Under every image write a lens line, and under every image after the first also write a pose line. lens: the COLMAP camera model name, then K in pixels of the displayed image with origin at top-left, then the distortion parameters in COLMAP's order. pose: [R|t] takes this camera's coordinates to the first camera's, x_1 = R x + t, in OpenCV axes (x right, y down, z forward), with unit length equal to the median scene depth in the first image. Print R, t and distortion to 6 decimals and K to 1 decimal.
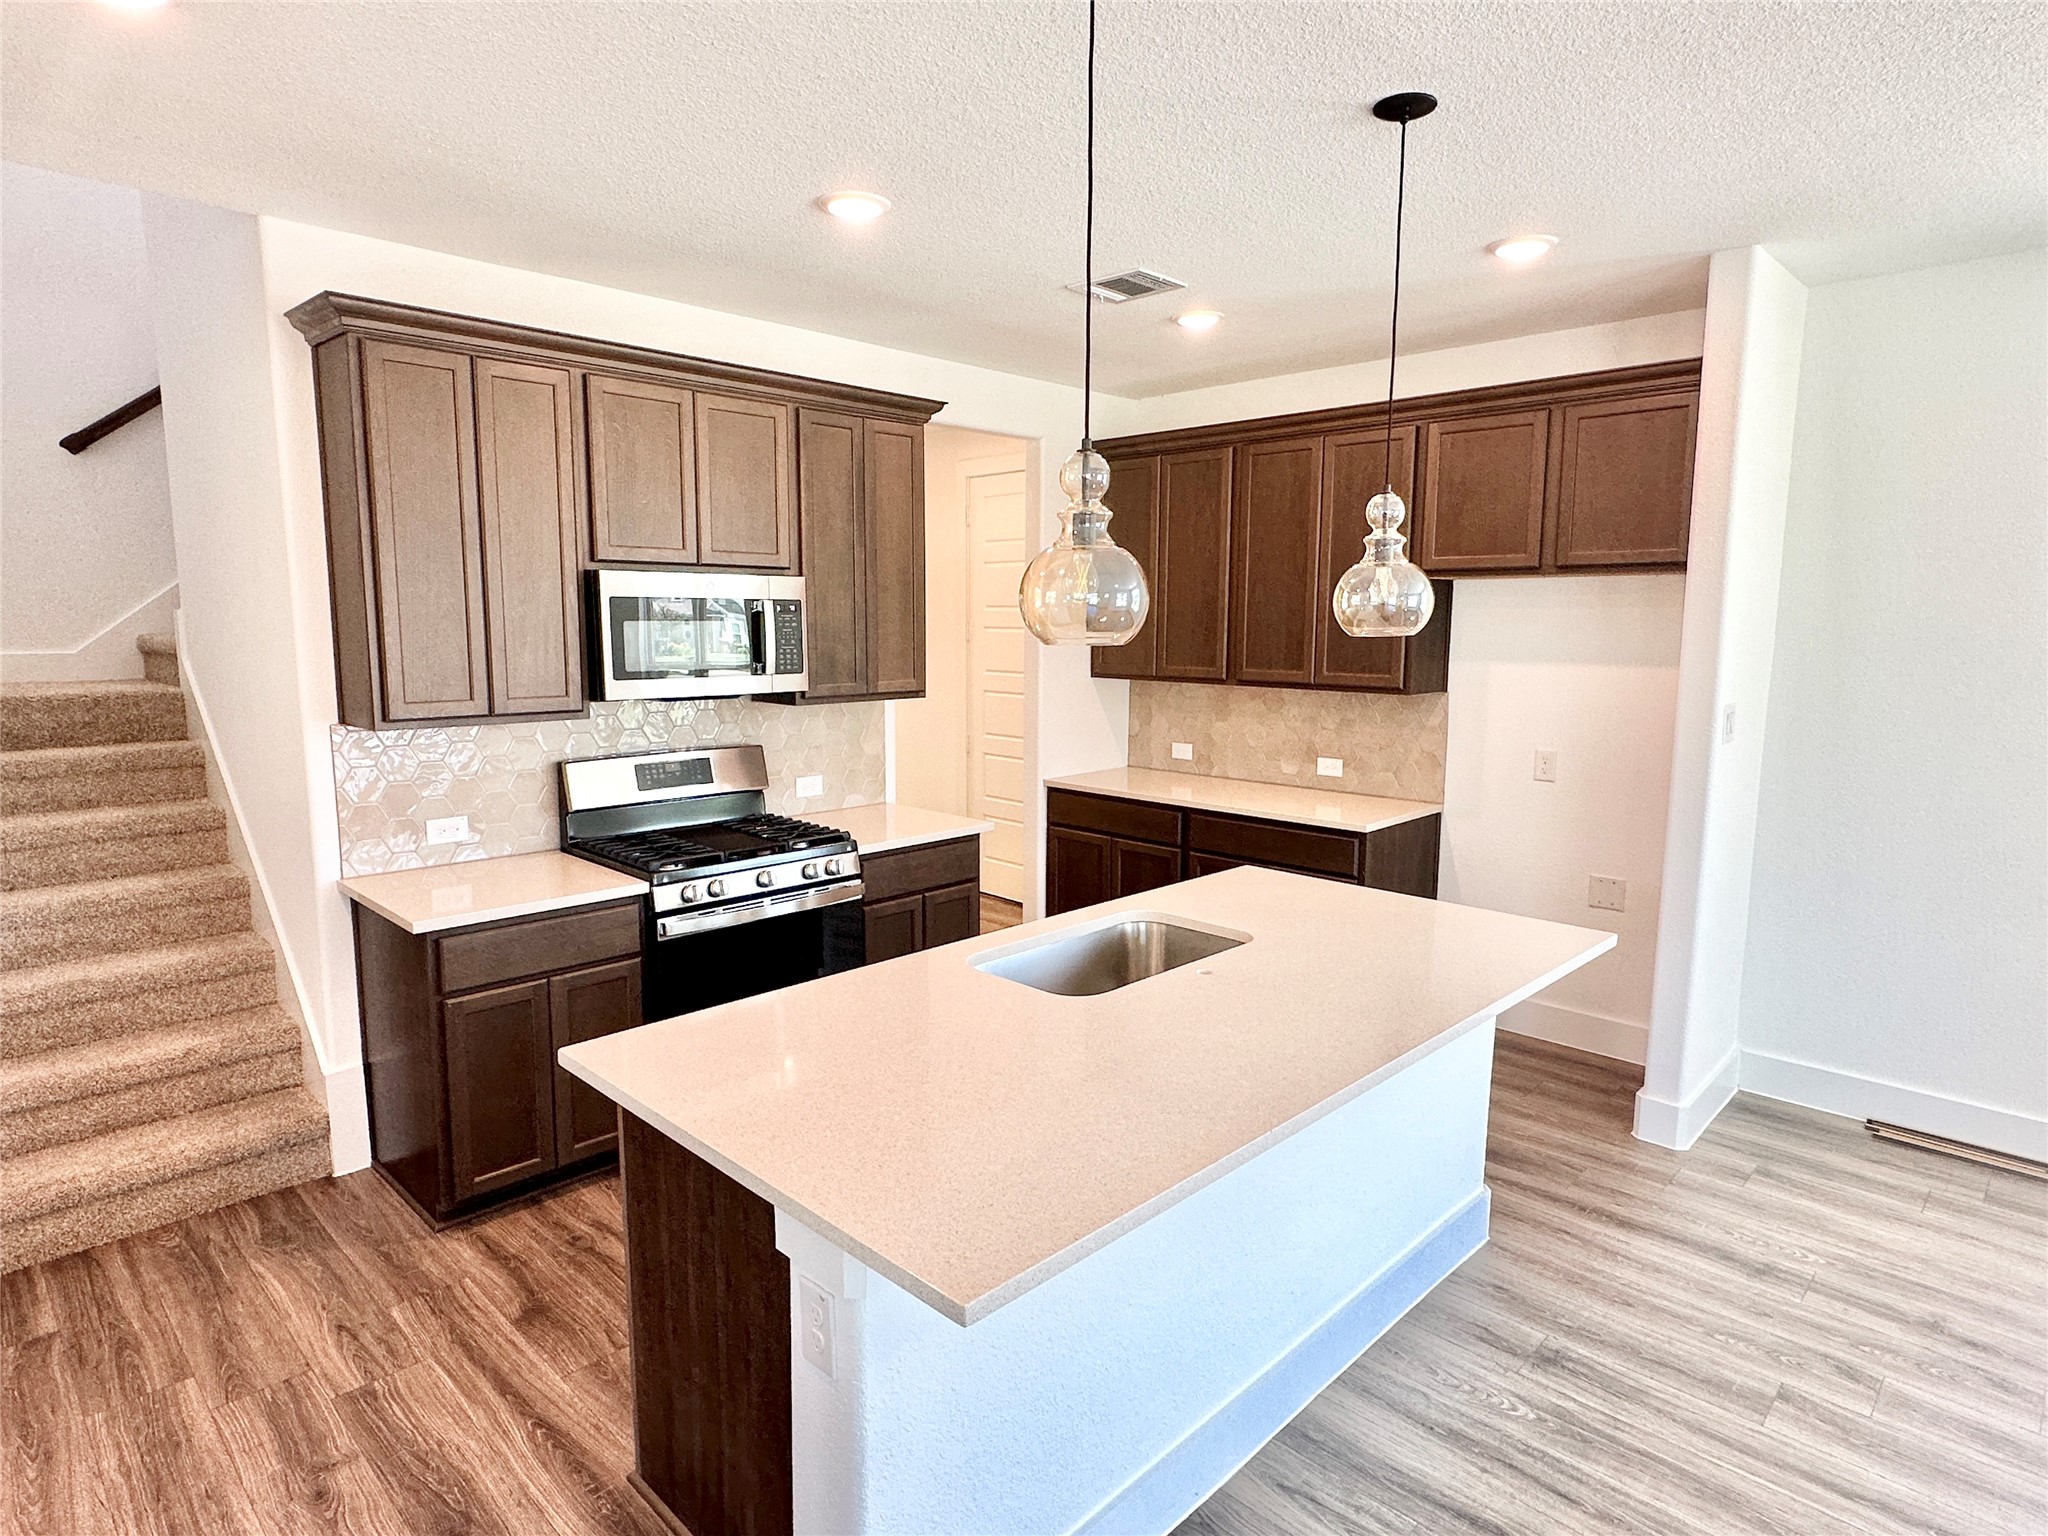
lens RADIAL K [[1160.6, 0, 1021.8], [0, 1160.6, 764.4], [0, 0, 1]] dist [0.007681, 0.003657]
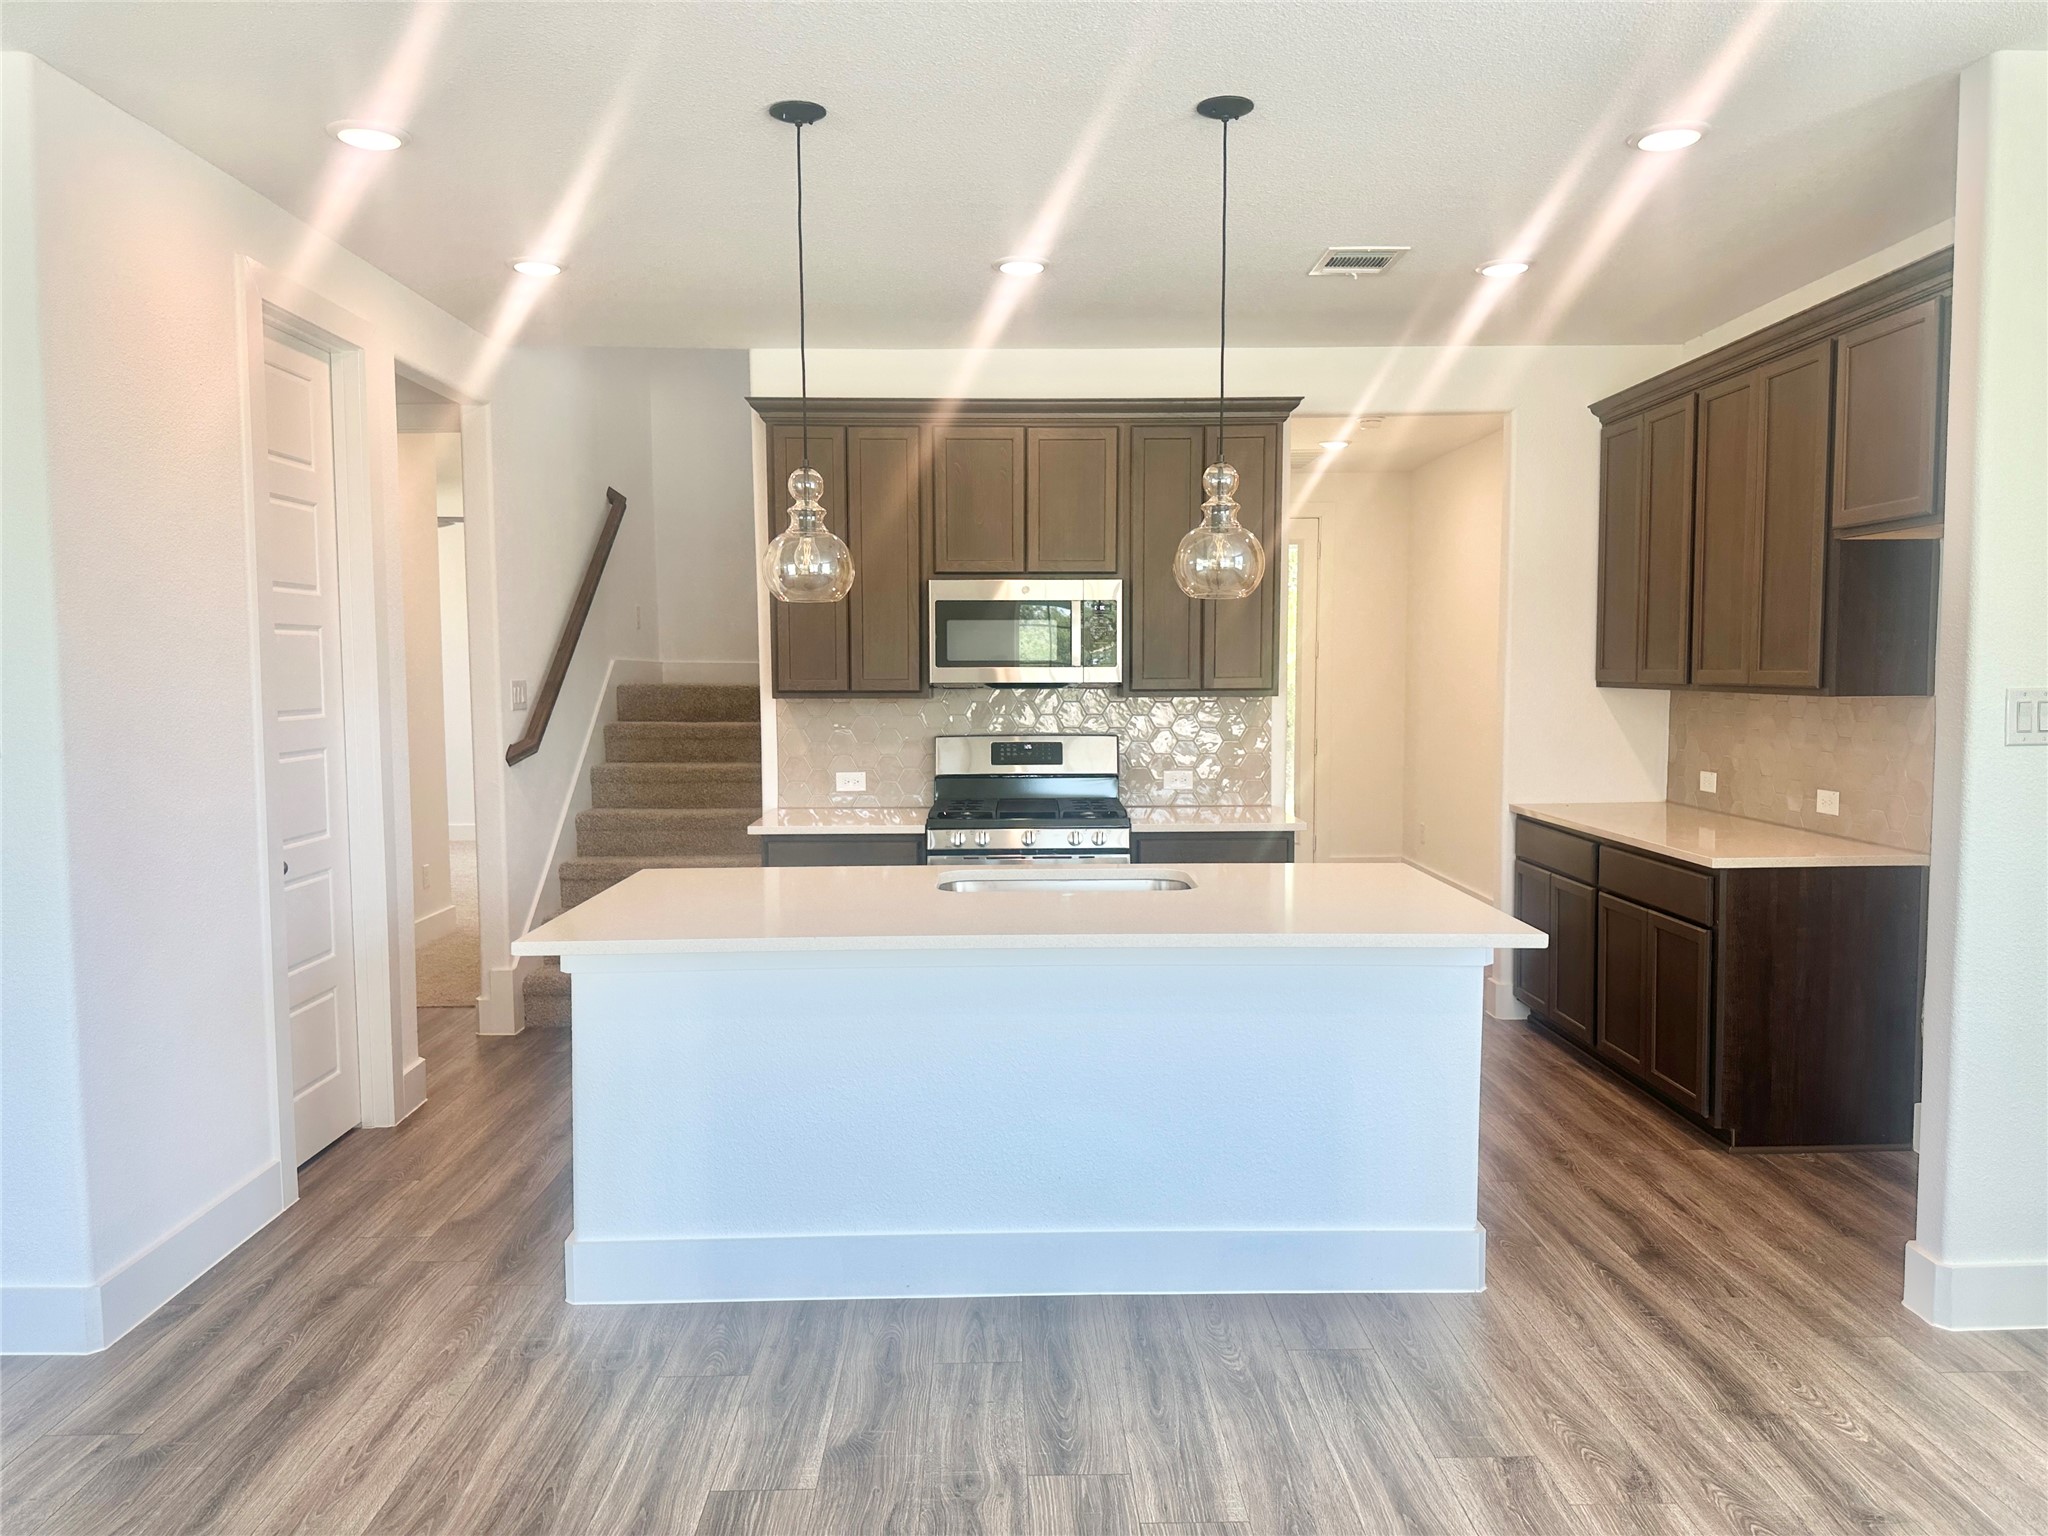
lens RADIAL K [[1422.9, 0, 1027.4], [0, 1422.9, 770.9], [0, 0, 1]] dist [0.073886, -0.003602]
pose [[0.722543, 0.043736, -0.689941, 0.788115], [-0.081919, 0.996382, -0.022629, 0.065992], [0.686455, 0.072870, 0.723511, -0.033876]]
